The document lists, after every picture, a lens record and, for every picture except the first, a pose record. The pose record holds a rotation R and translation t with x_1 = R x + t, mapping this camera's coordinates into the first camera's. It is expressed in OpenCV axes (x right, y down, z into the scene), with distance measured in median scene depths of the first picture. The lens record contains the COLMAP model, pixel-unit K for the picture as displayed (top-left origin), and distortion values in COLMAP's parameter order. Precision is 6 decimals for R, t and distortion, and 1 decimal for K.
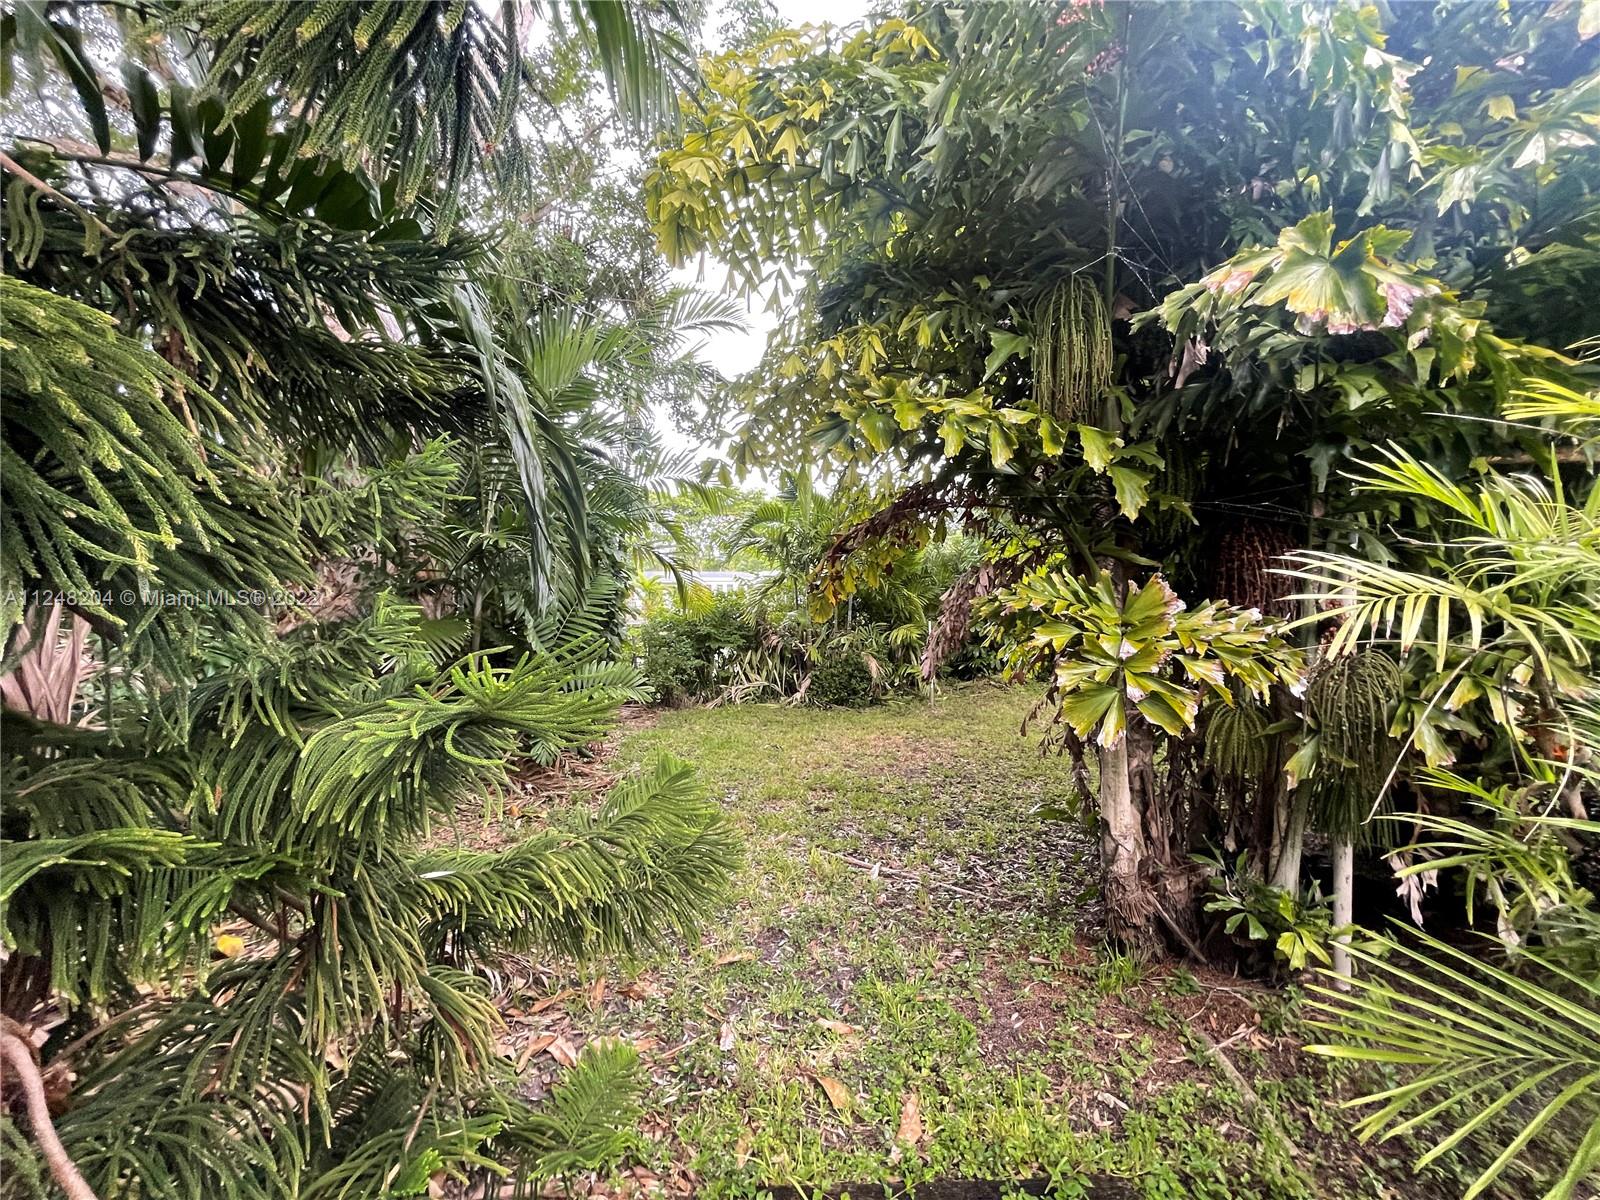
lens RADIAL K [[640.9, 0, 797.7], [0, 640.9, 603.6], [0, 0, 1]] dist [-0.001318, -0.000236]
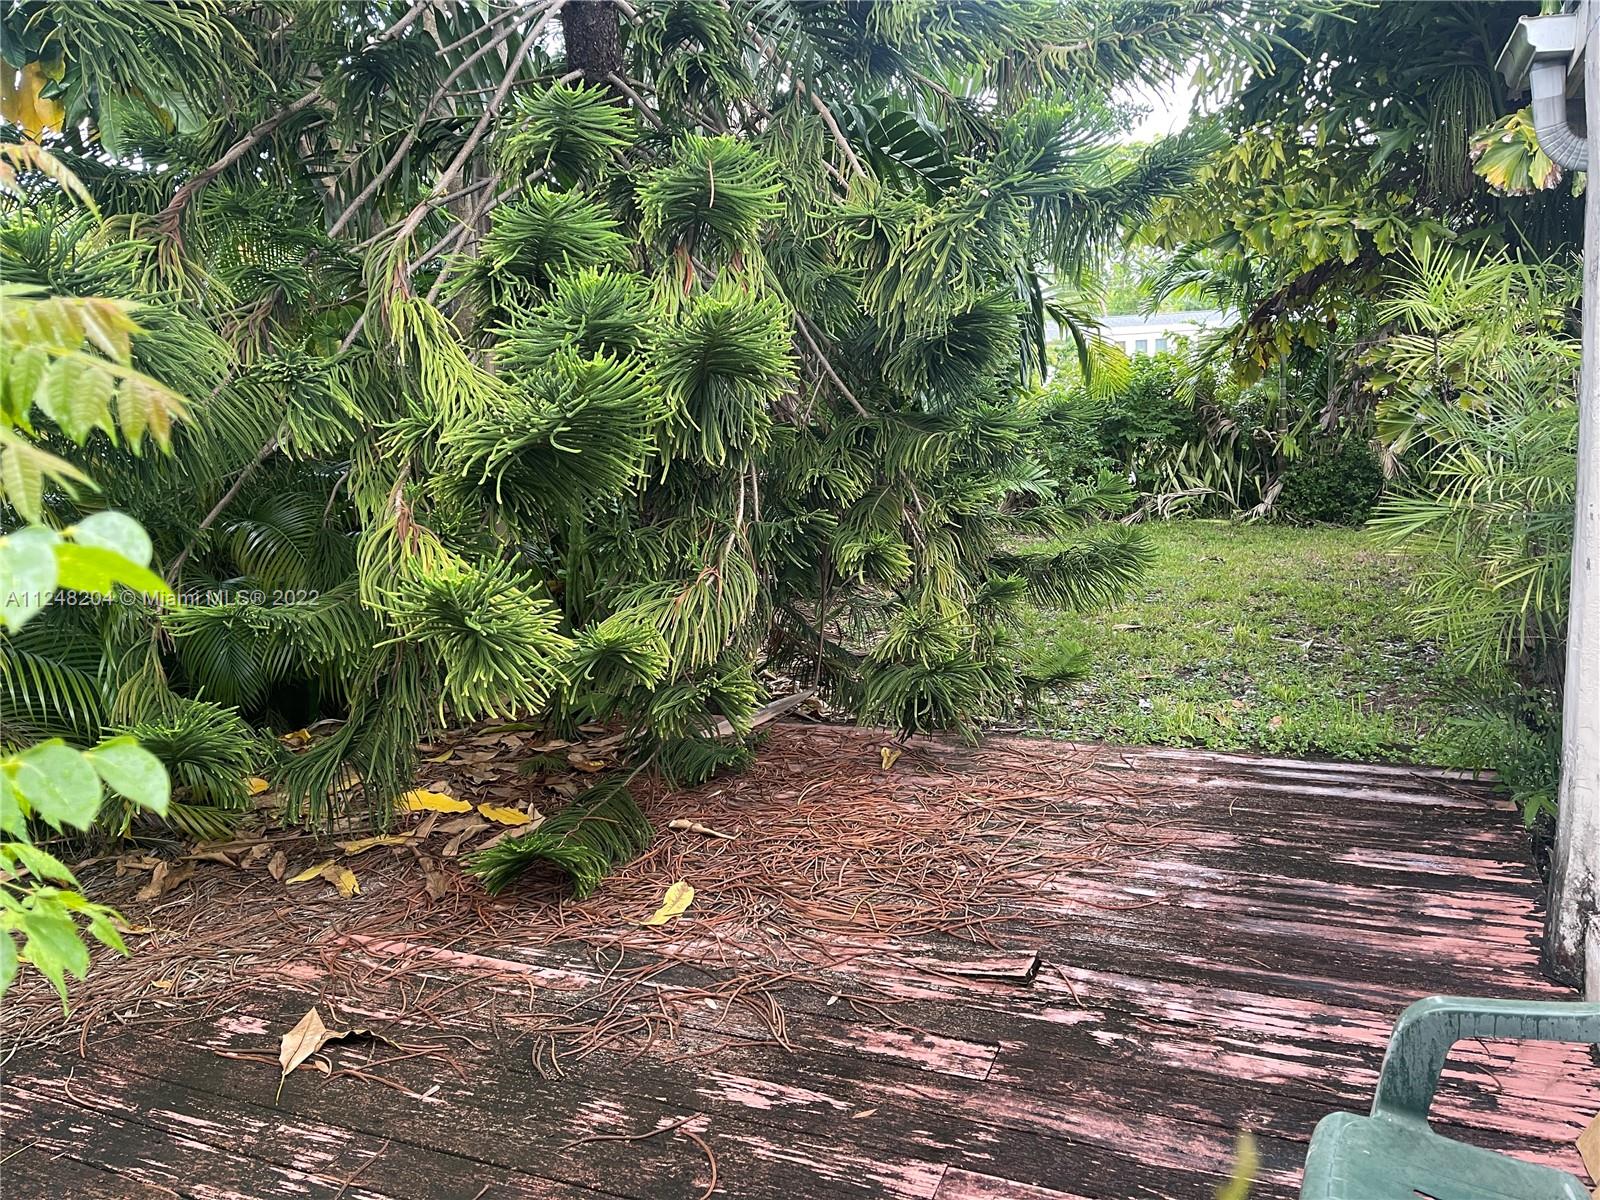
lens RADIAL K [[1198.2, 0, 794.7], [0, 1198.2, 601.7], [0, 0, 1]] dist [0.016155, 0.001068]
pose [[0.921297, 0.028084, -0.387845, 0.041367], [0.042875, 0.983971, 0.173096, 0.001219], [0.386490, -0.176101, 0.905325, -0.344548]]
